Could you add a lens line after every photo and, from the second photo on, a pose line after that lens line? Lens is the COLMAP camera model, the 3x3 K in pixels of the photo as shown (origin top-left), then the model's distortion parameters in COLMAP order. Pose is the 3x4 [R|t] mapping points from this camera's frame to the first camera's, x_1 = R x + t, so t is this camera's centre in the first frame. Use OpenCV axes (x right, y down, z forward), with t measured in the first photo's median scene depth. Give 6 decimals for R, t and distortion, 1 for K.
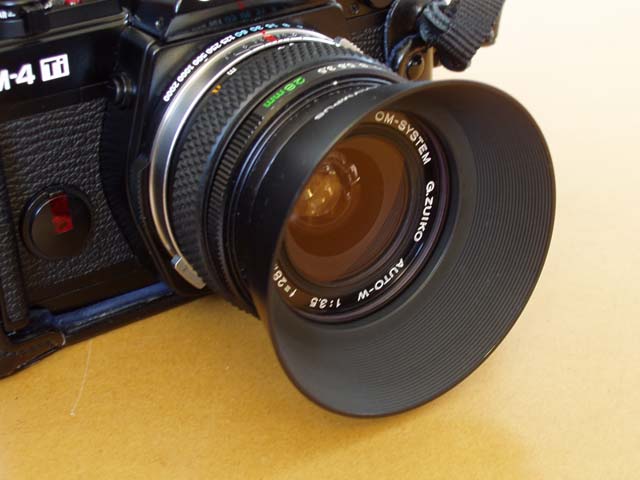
lens RADIAL K [[1373.4, 0, 320.0], [0, 1373.4, 240.0], [0, 0, 1]] dist [-0.018309, -0.268896]
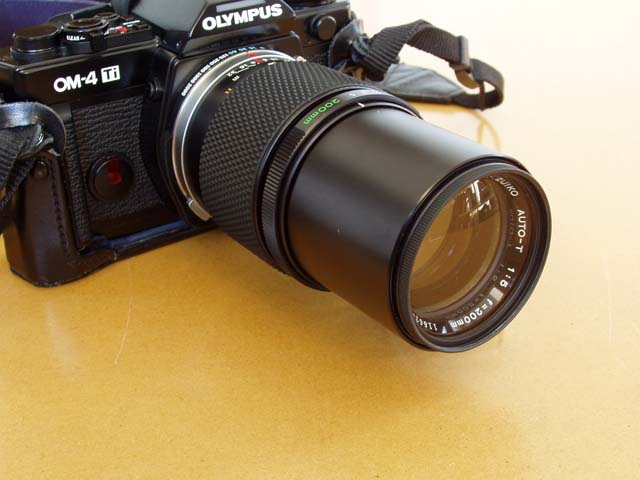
lens RADIAL K [[1009.1, 0, 320.0], [0, 1009.1, 240.0], [0, 0, 1]] dist [-0.058547, -0.054416]
pose [[0.999749, -0.000024, 0.022413, 0.014588], [0.000267, 0.999941, -0.010847, 0.070055], [-0.022411, 0.010850, 0.999690, -0.120219]]
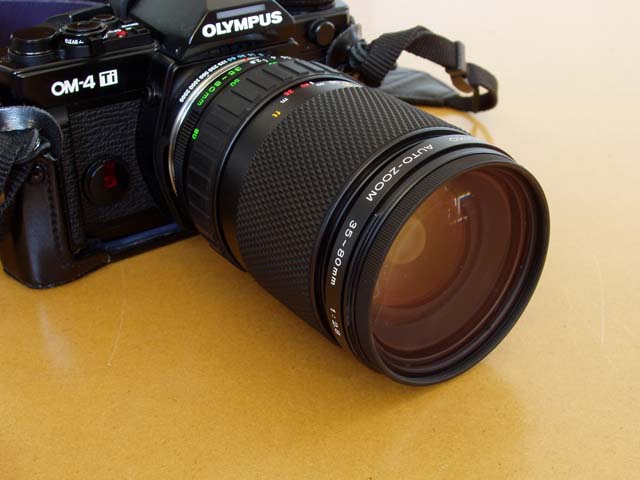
lens RADIAL K [[1009.1, 0, 320.0], [0, 1009.1, 240.0], [0, 0, 1]] dist [-0.058547, -0.054416]
pose [[0.998782, 0.024144, 0.043023, -0.002557], [-0.025094, 0.999450, 0.021691, 0.023278], [-0.042476, -0.022744, 0.998839, -0.124343]]
